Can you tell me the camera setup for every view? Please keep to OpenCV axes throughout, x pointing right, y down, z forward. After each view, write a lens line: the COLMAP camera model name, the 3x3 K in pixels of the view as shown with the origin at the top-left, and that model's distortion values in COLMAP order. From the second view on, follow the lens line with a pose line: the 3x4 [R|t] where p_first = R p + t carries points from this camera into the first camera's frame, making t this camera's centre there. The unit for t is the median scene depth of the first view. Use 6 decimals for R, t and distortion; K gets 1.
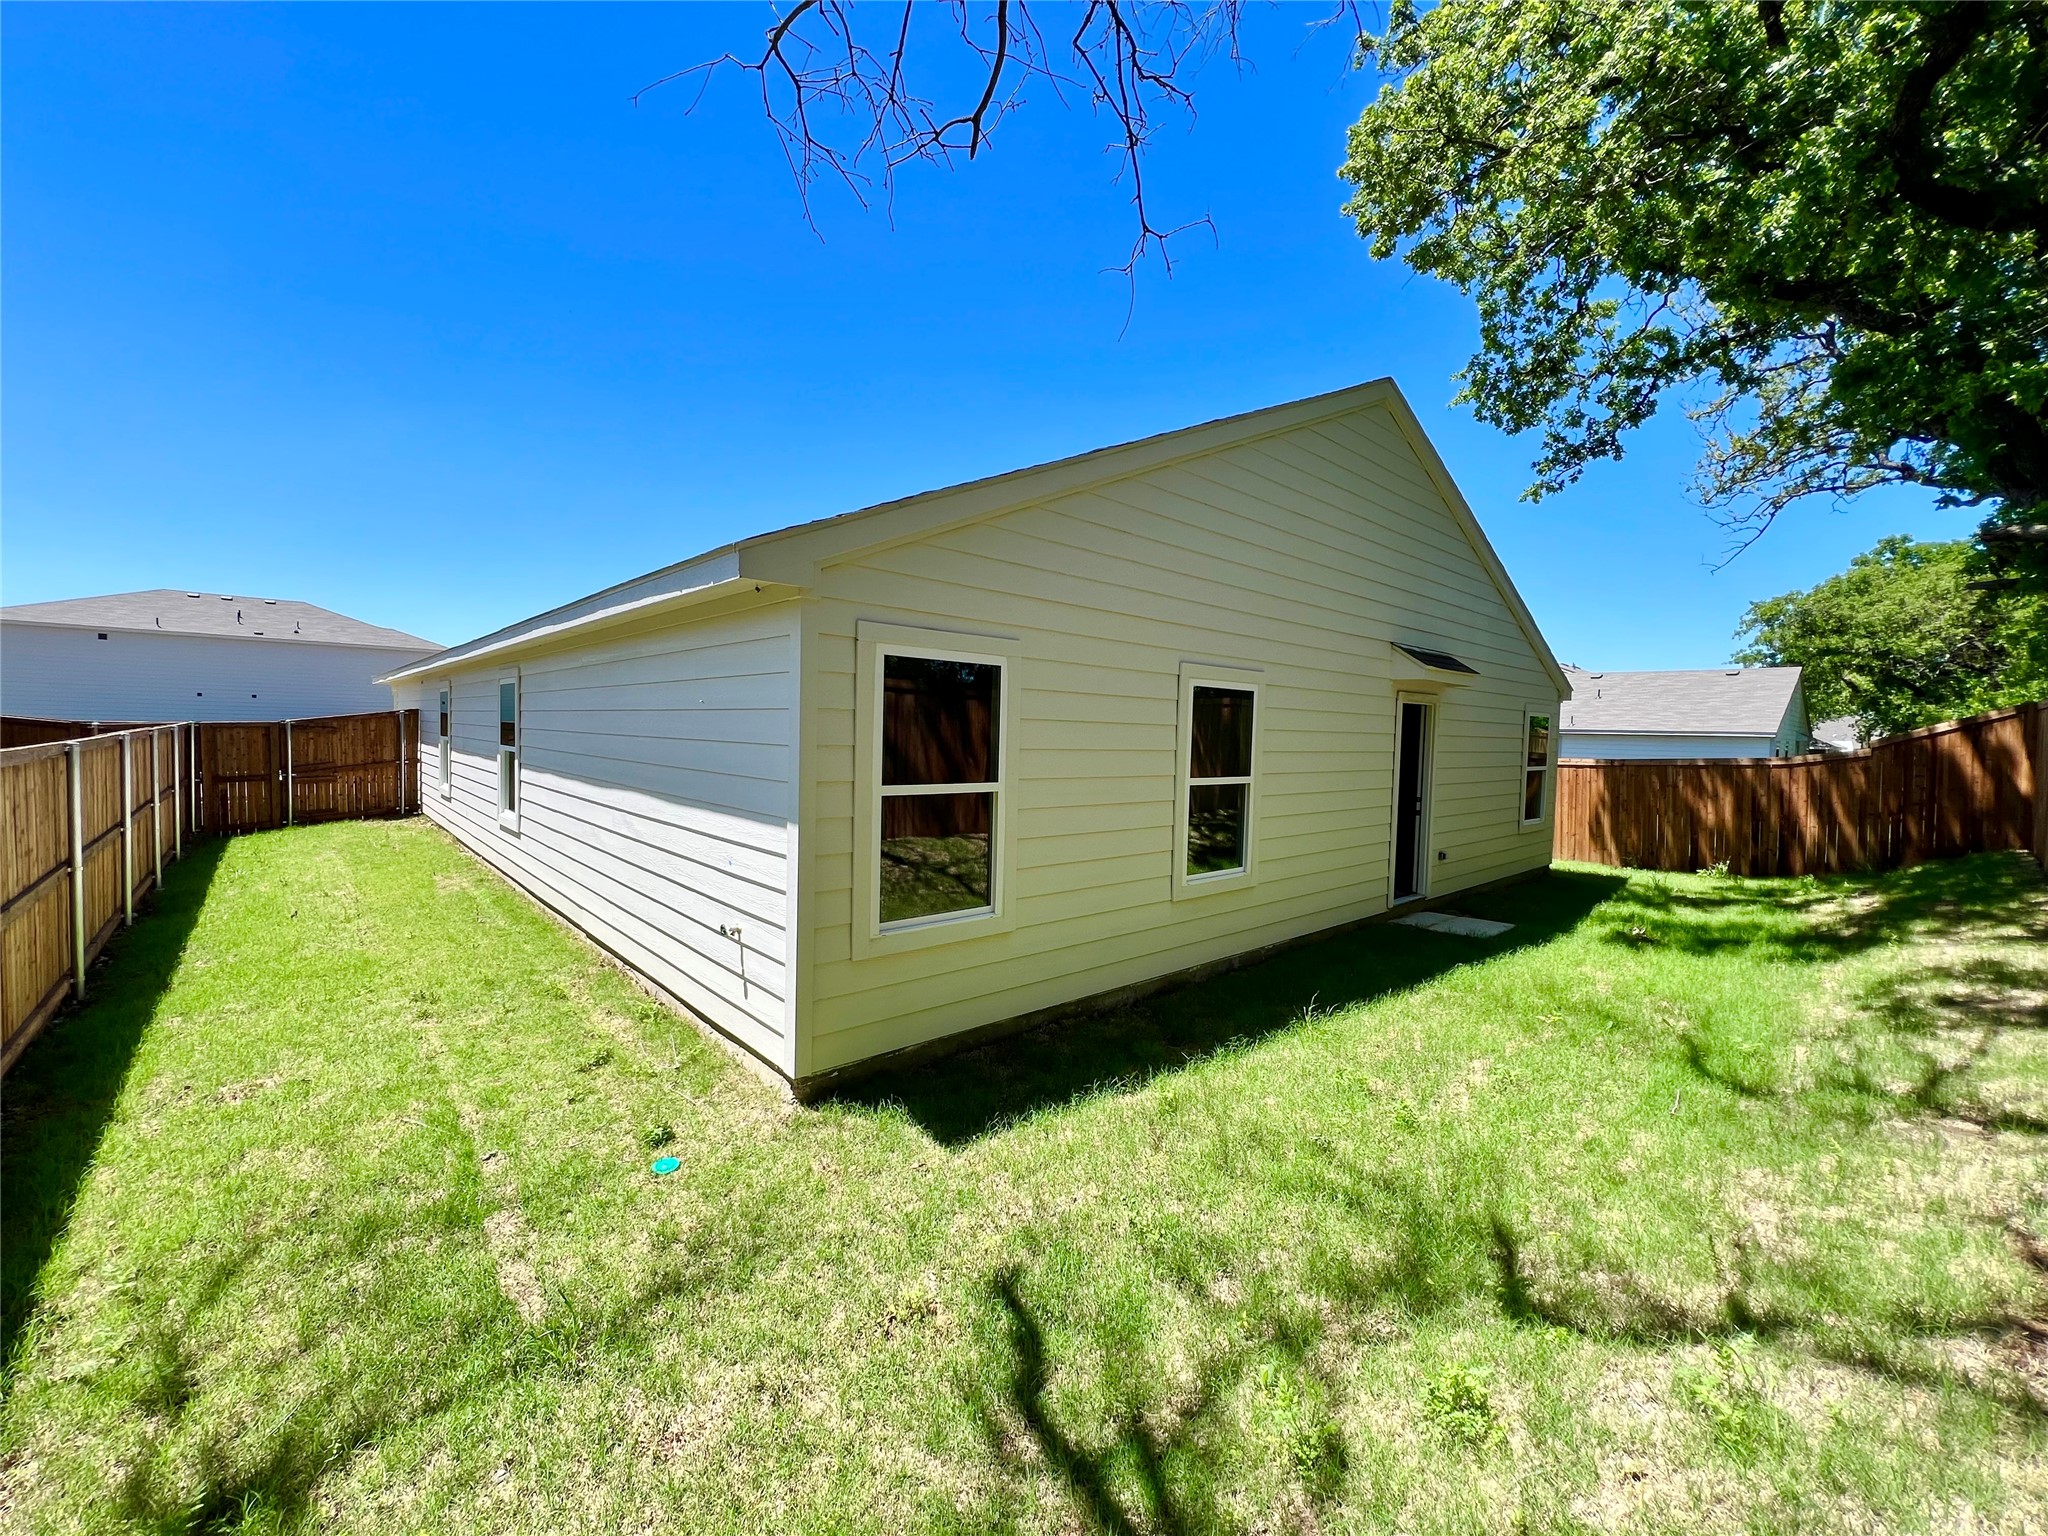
lens RADIAL K [[819.2, 0, 1028.5], [0, 819.2, 772.7], [0, 0, 1]] dist [0.000866, 0.000008]
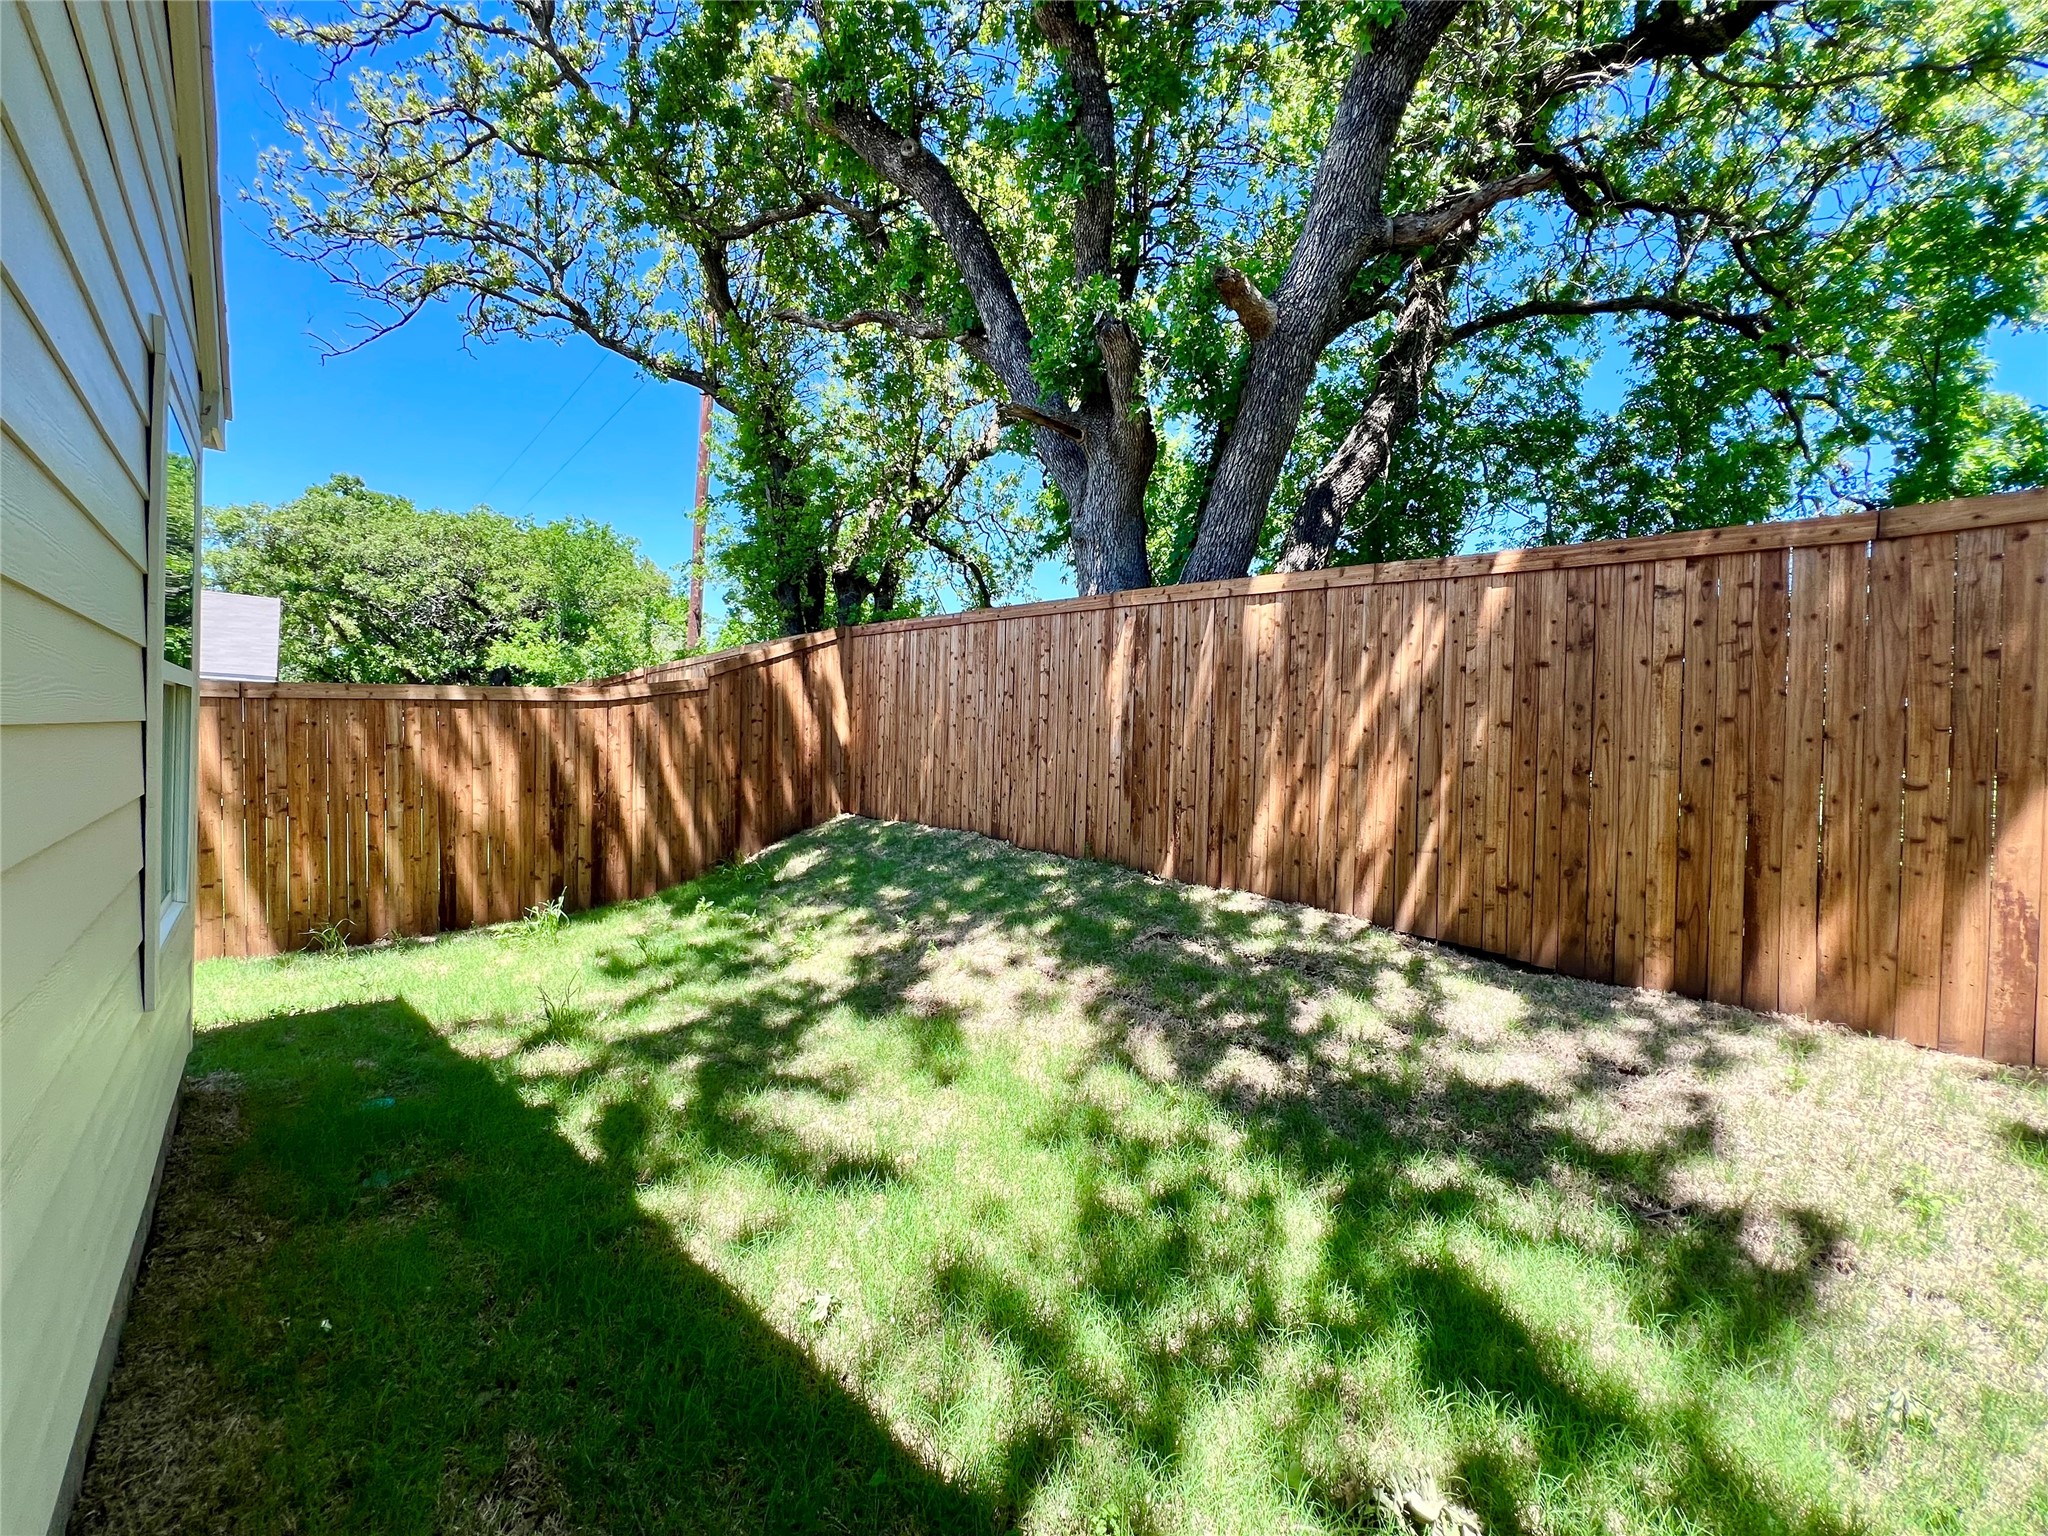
lens RADIAL K [[819.2, 0, 1015.2], [0, 819.2, 759.9], [0, 0, 1]] dist [0.000866, 0.000008]
pose [[0.017491, -0.044562, 0.998853, 0.366718], [0.011168, 0.998953, 0.044371, 0.008213], [-0.999785, 0.010379, 0.017970, 0.697846]]
